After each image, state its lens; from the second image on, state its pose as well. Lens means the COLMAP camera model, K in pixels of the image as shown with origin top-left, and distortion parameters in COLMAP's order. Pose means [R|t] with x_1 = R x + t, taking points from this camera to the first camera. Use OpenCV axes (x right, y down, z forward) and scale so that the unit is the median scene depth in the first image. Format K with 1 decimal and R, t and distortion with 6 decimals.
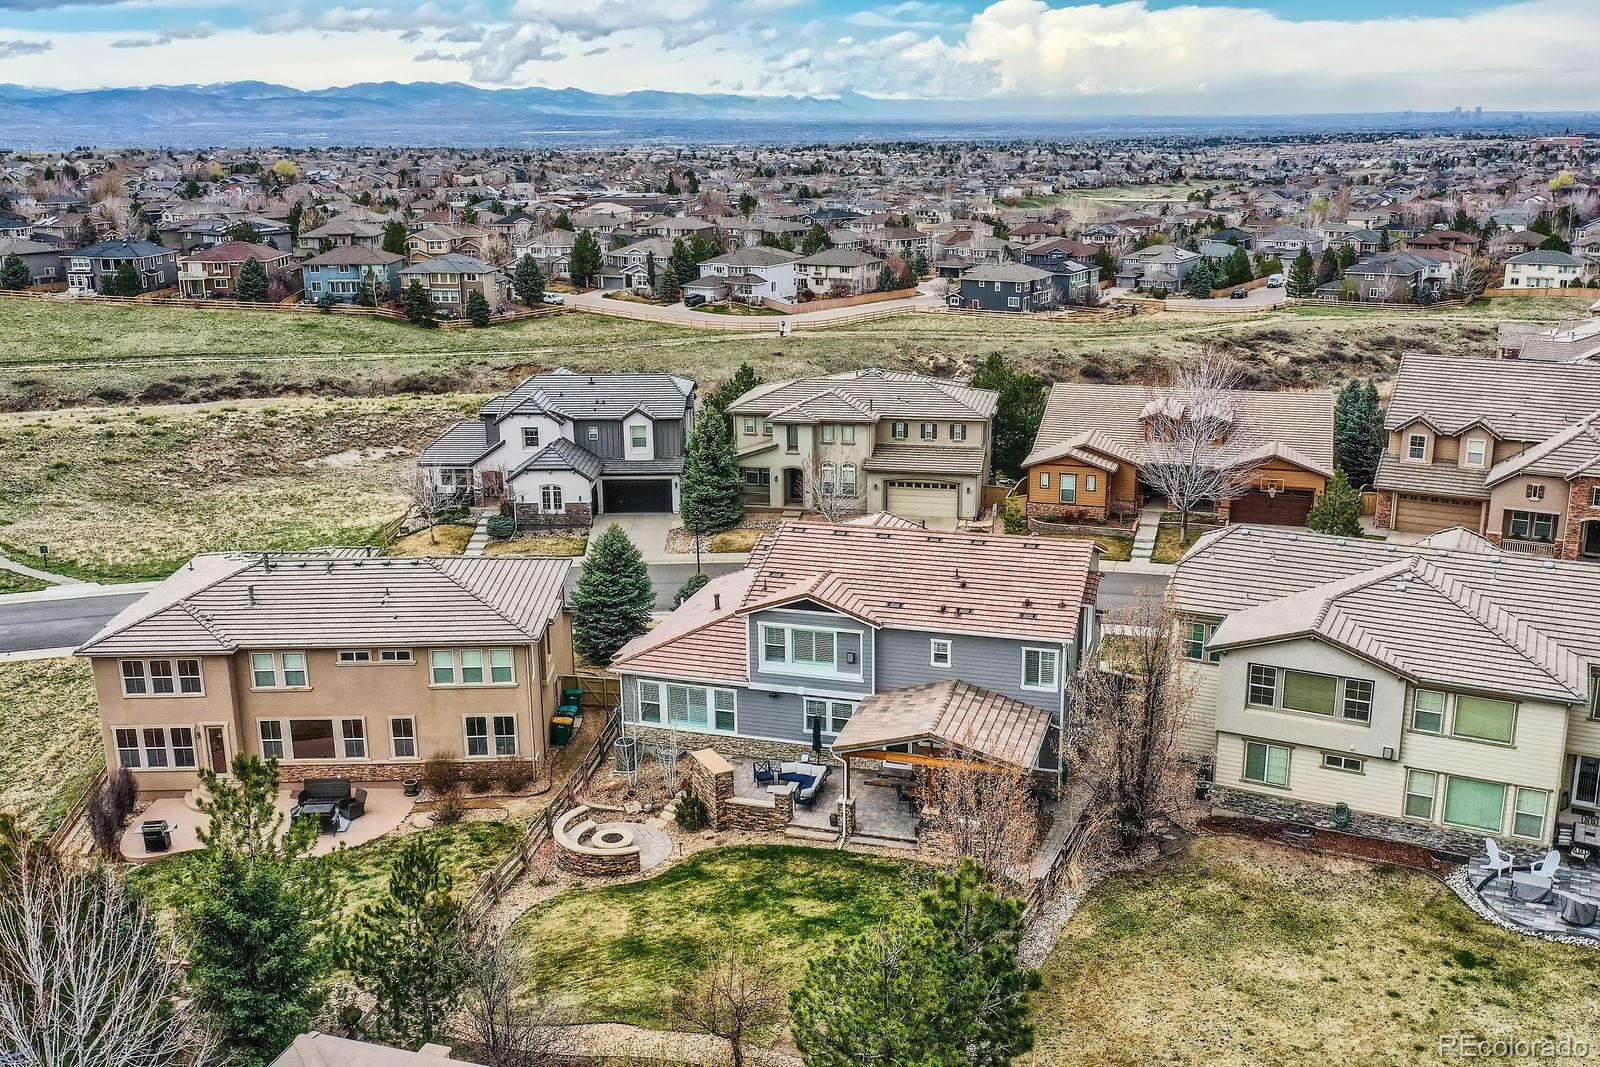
lens RADIAL K [[1515.3, 0, 813.4], [0, 1515.3, 527.1], [0, 0, 1]] dist [0.000866, 0.003803]
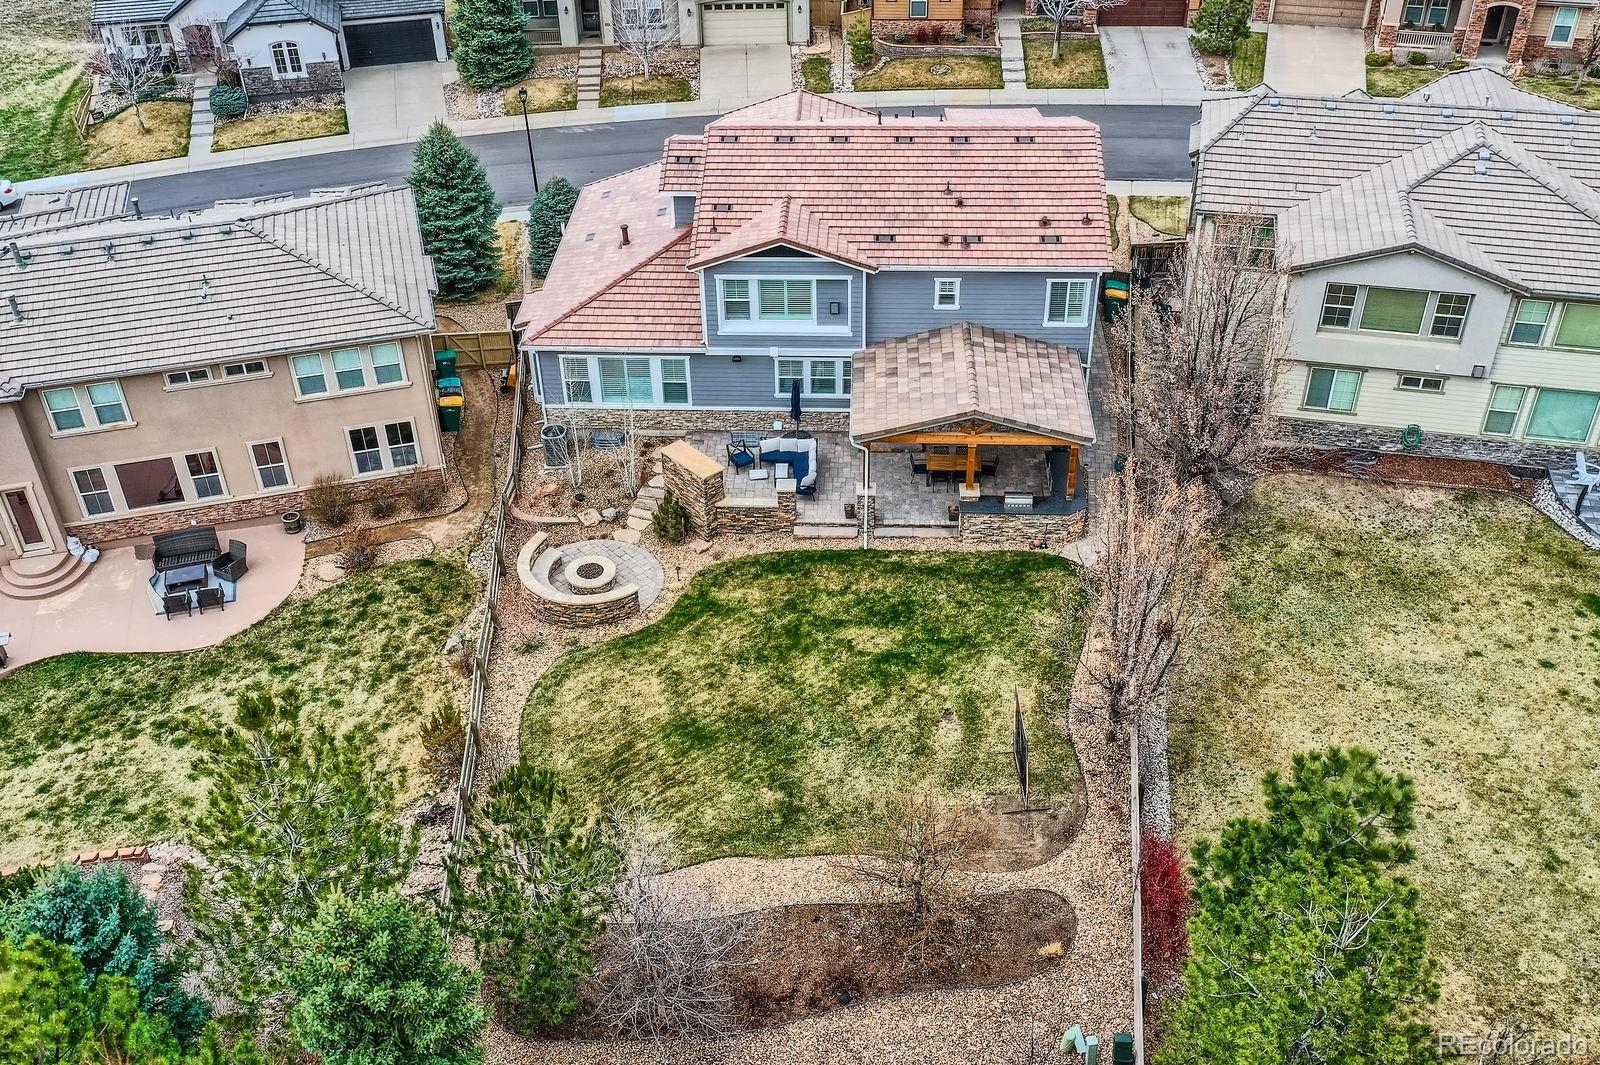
lens RADIAL K [[1515.3, 0, 813.4], [0, 1515.3, 526.1], [0, 0, 1]] dist [0.000866, 0.003803]
pose [[0.970648, -0.145115, 0.191791, -0.162637], [0.068613, 0.931398, 0.357478, -0.098513], [-0.230509, -0.333826, 0.914016, 0.221242]]
